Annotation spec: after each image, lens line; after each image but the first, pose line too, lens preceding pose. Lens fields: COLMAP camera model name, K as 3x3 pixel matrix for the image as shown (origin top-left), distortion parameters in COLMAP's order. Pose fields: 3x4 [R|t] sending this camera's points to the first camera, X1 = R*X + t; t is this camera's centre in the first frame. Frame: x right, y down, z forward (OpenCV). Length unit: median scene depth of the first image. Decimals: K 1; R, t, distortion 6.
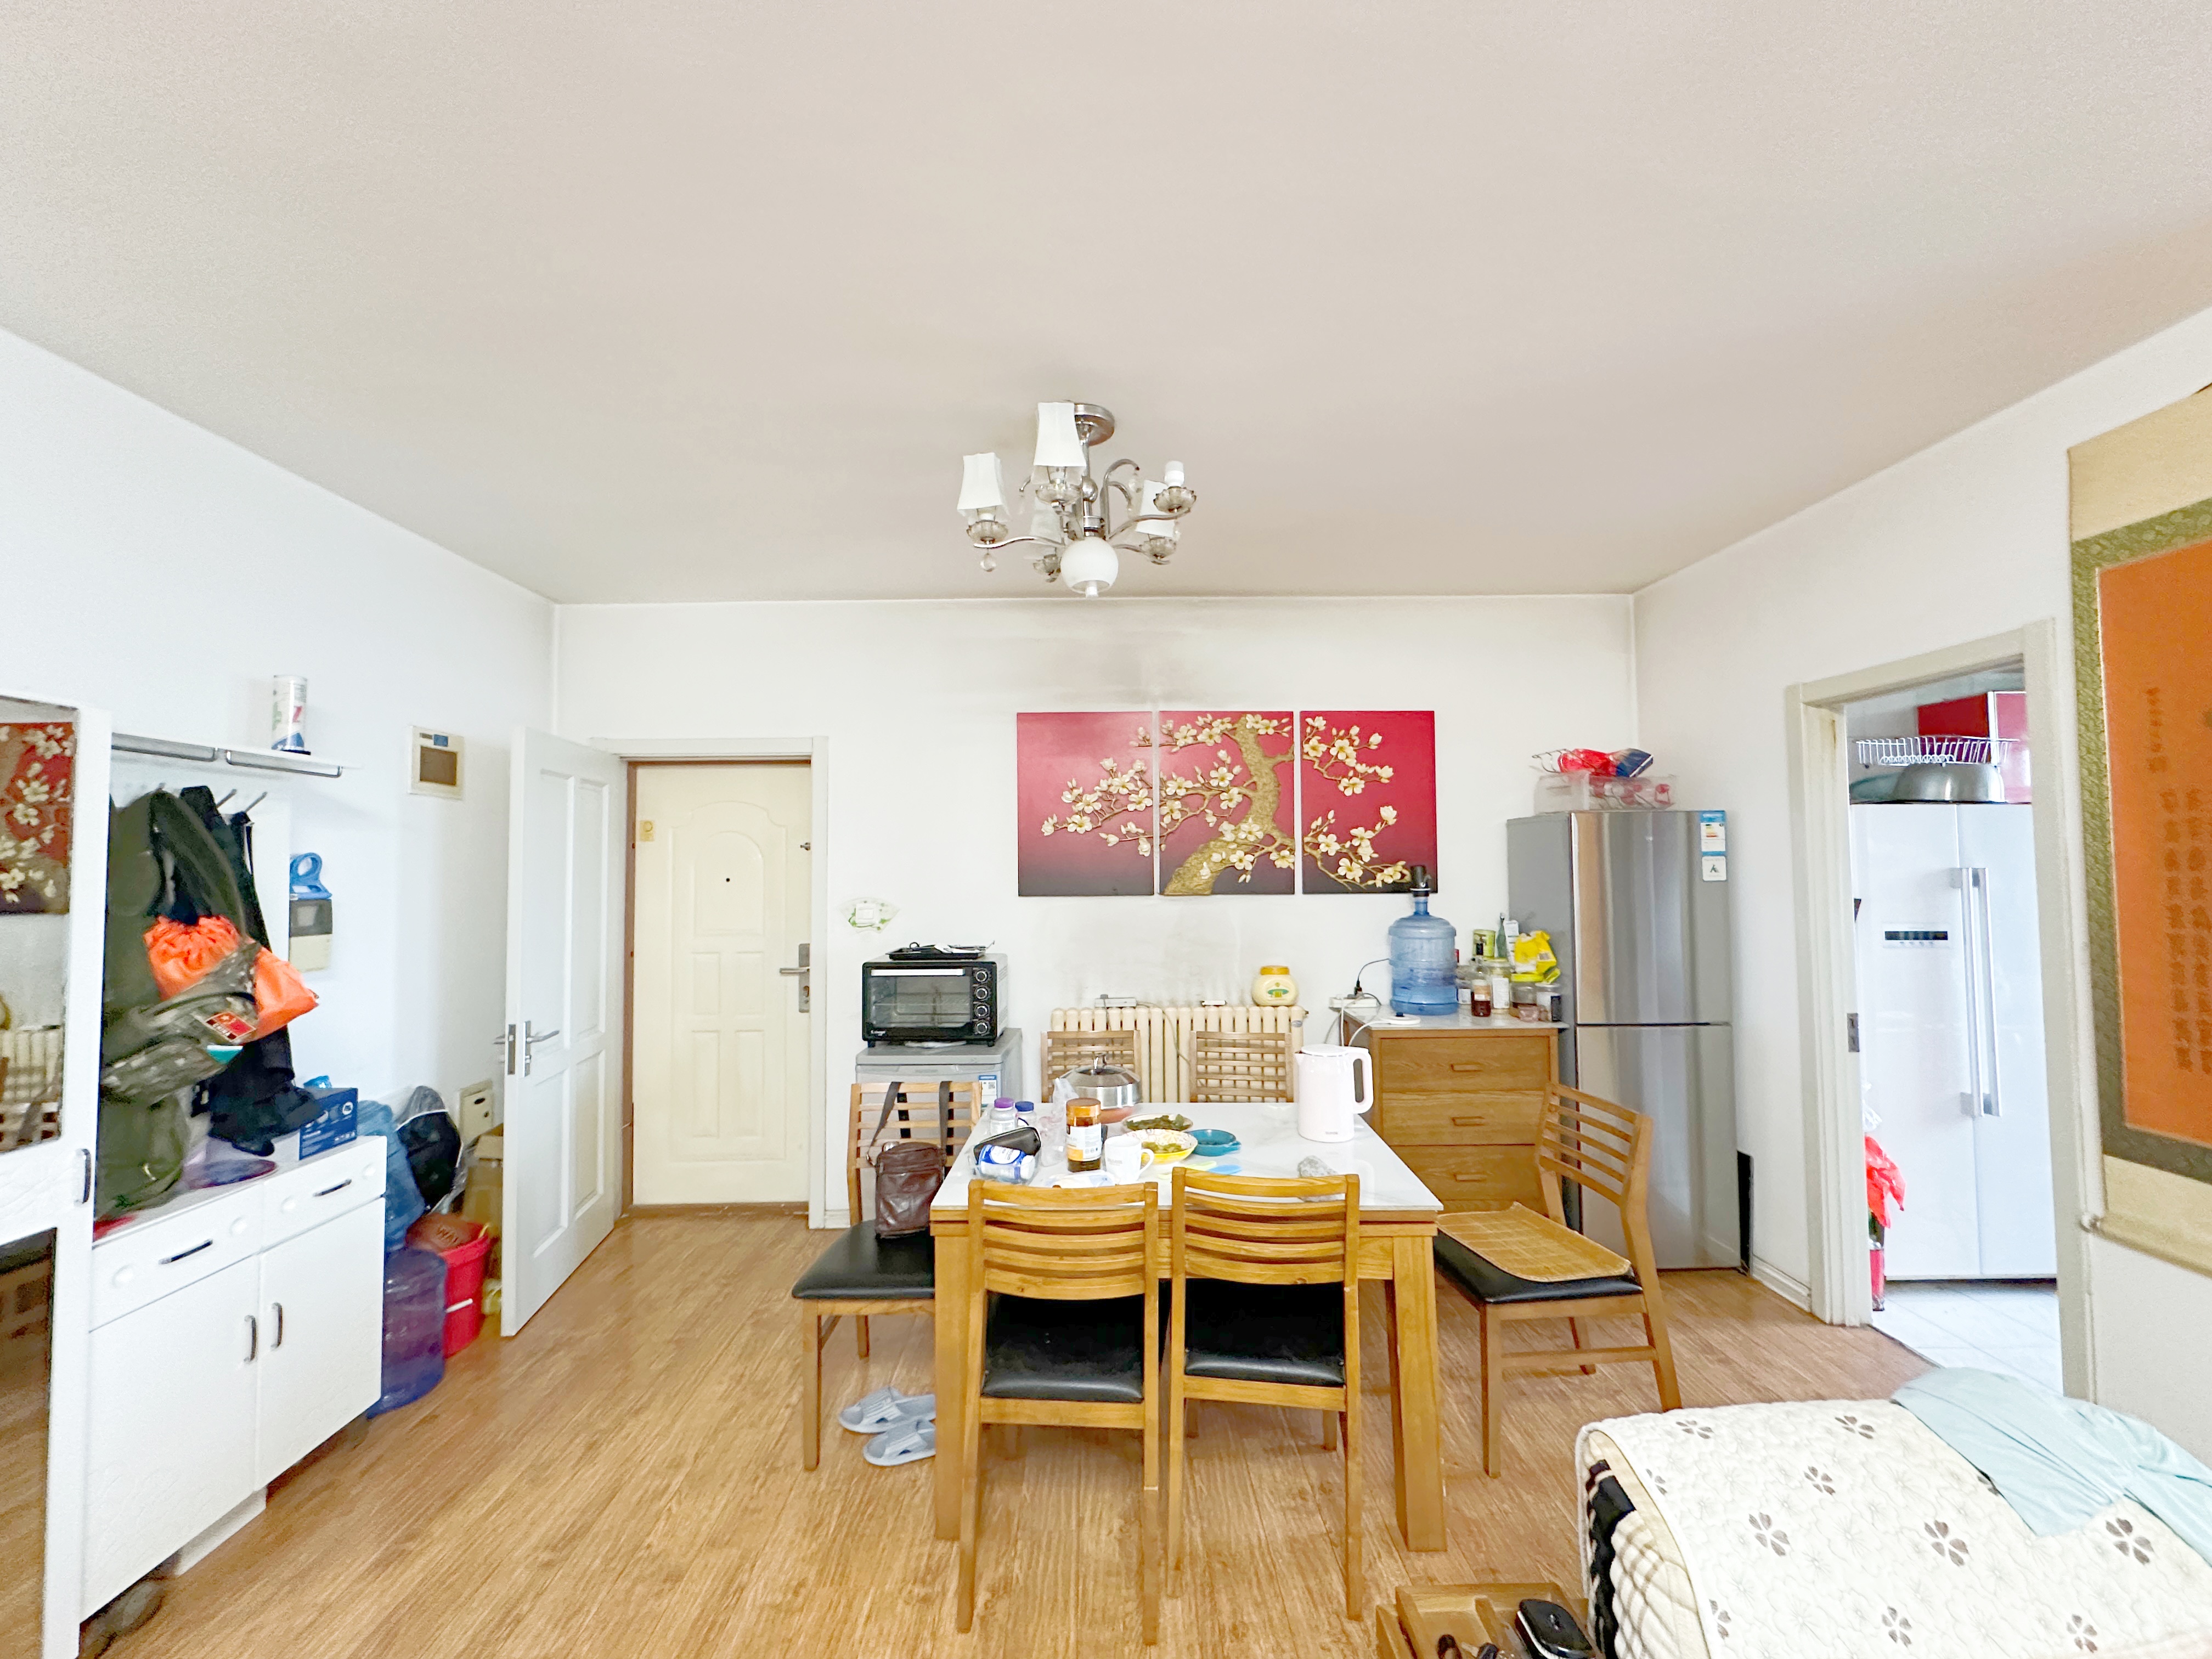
lens RADIAL K [[890.1, 0, 1110.1], [0, 890.1, 831.4], [0, 0, 1]] dist [0.000750, -0.000258]
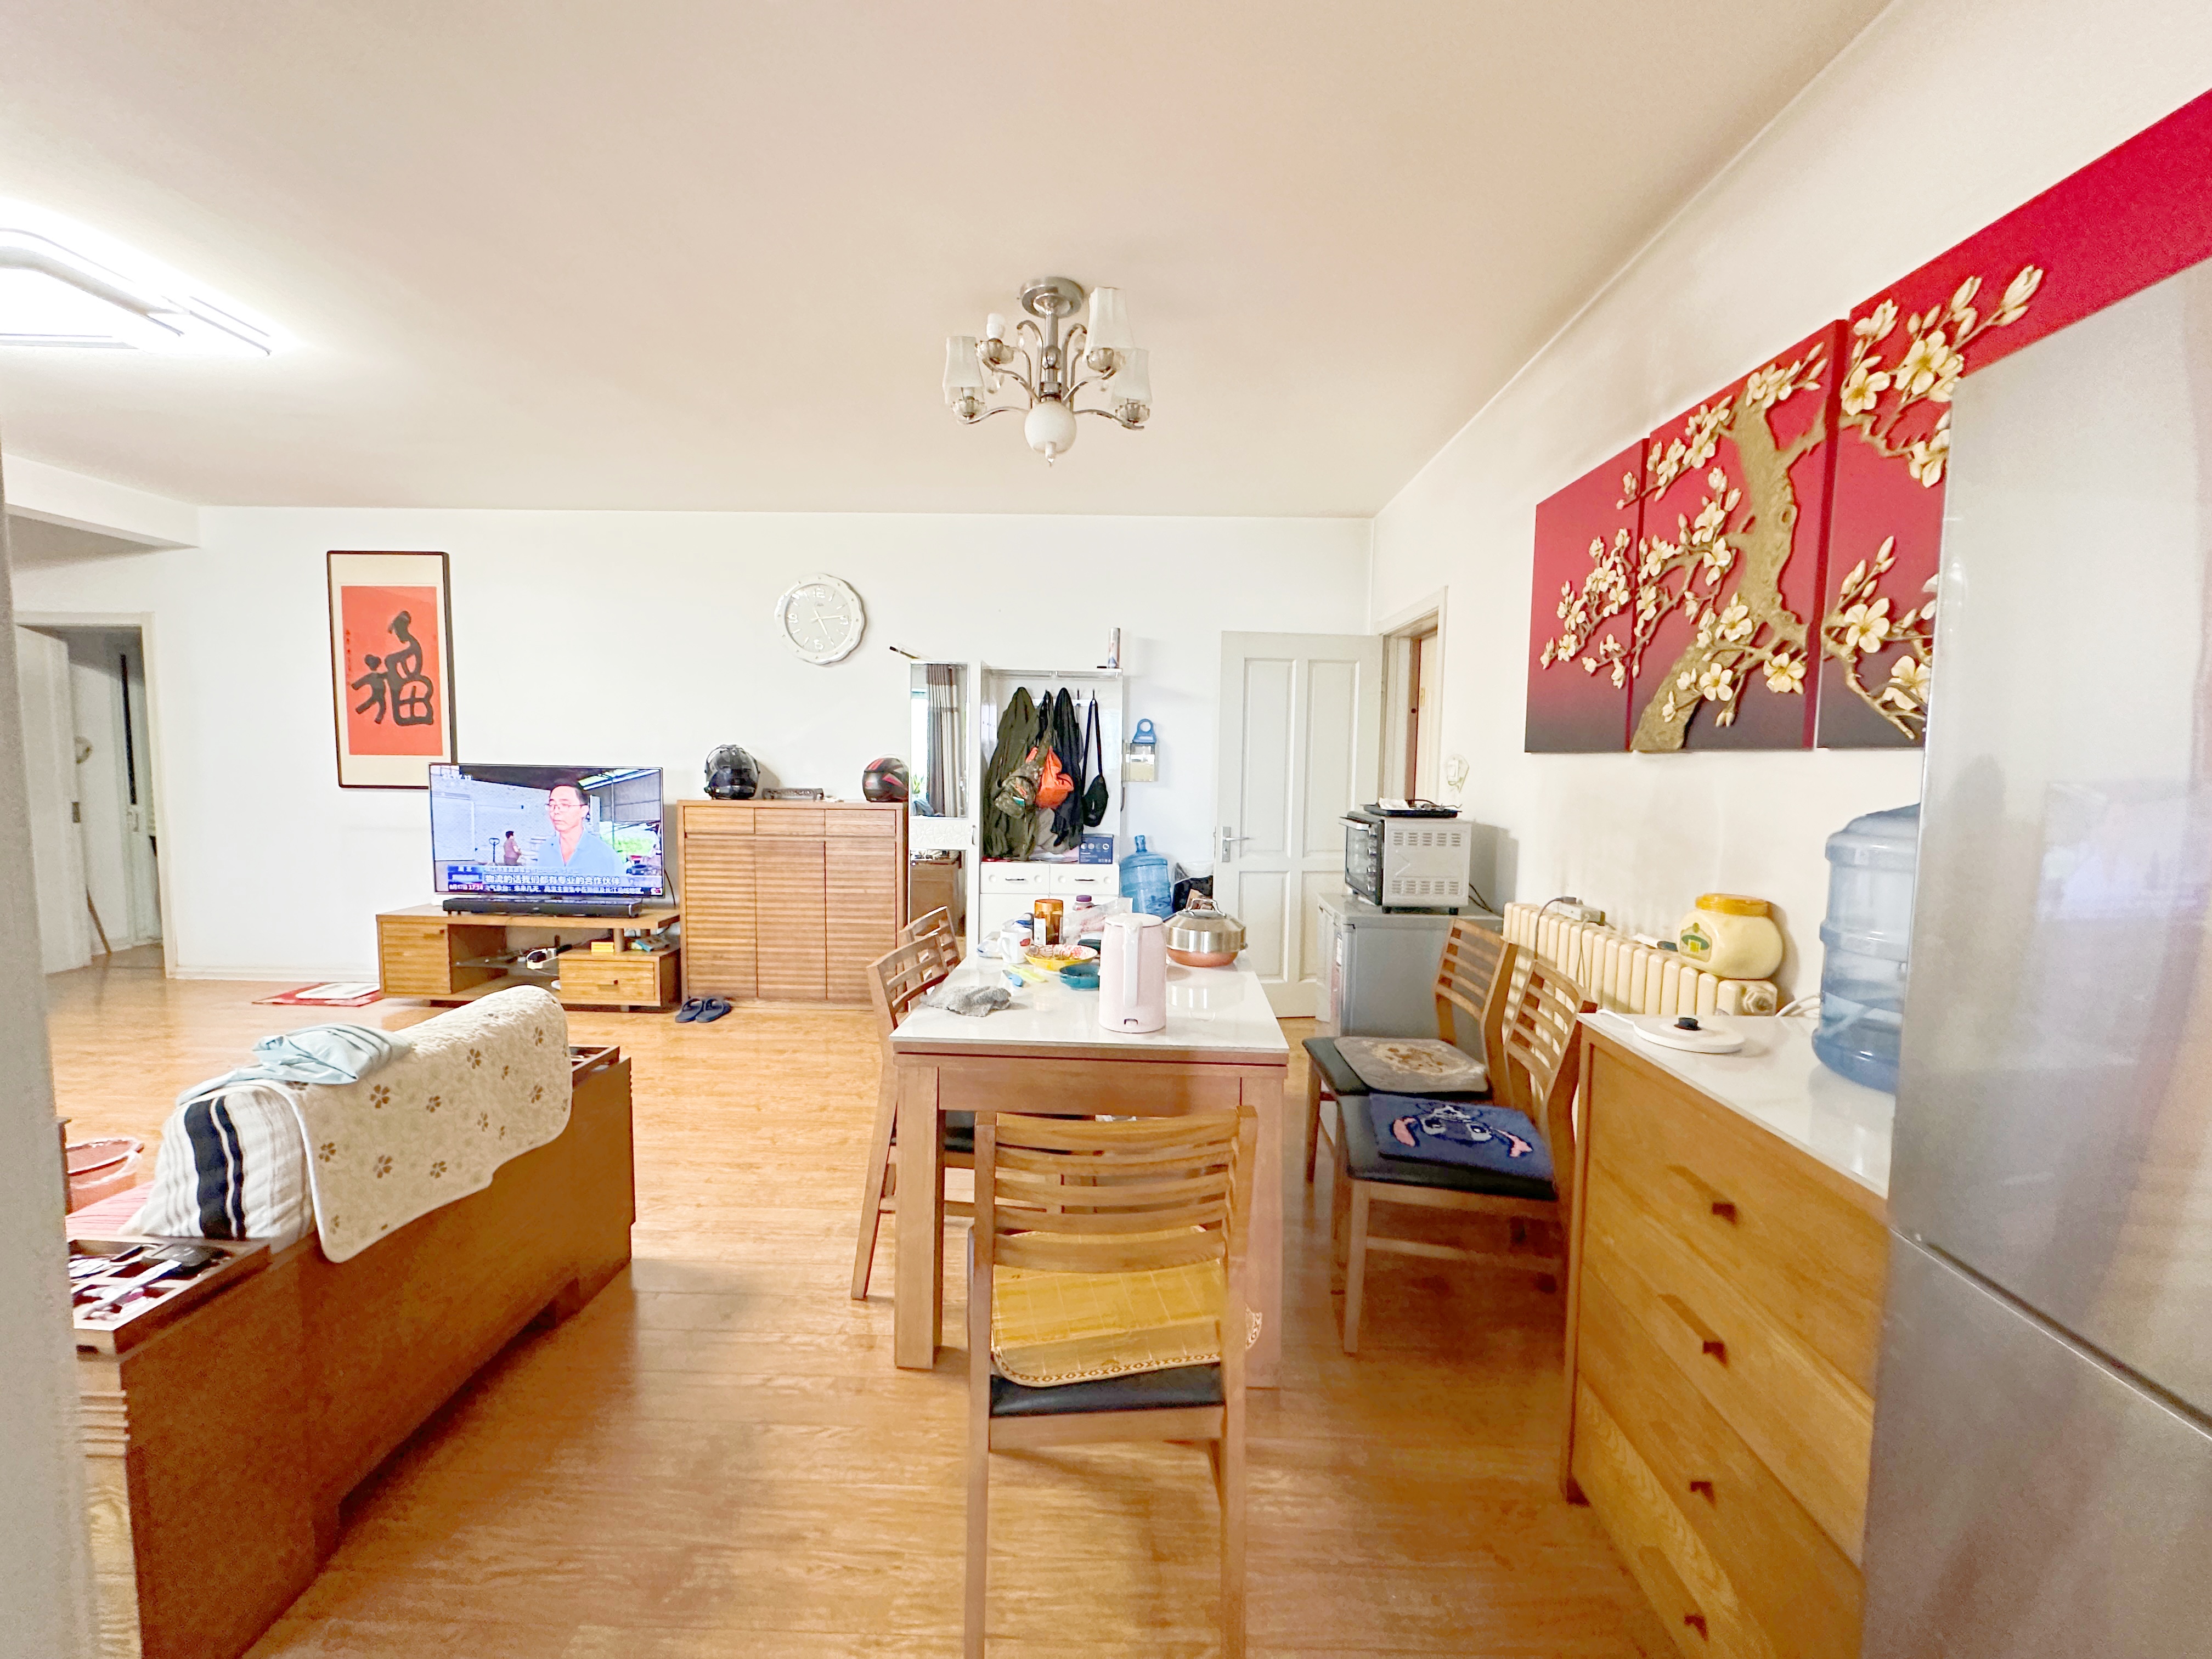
lens RADIAL K [[890.1, 0, 1114.5], [0, 890.1, 825.2], [0, 0, 1]] dist [0.000750, -0.000258]
pose [[-0.045930, 0.082175, -0.995559, 0.673177], [0.028275, 0.996318, 0.080933, 0.062410], [0.998544, -0.024432, -0.048084, 0.675762]]
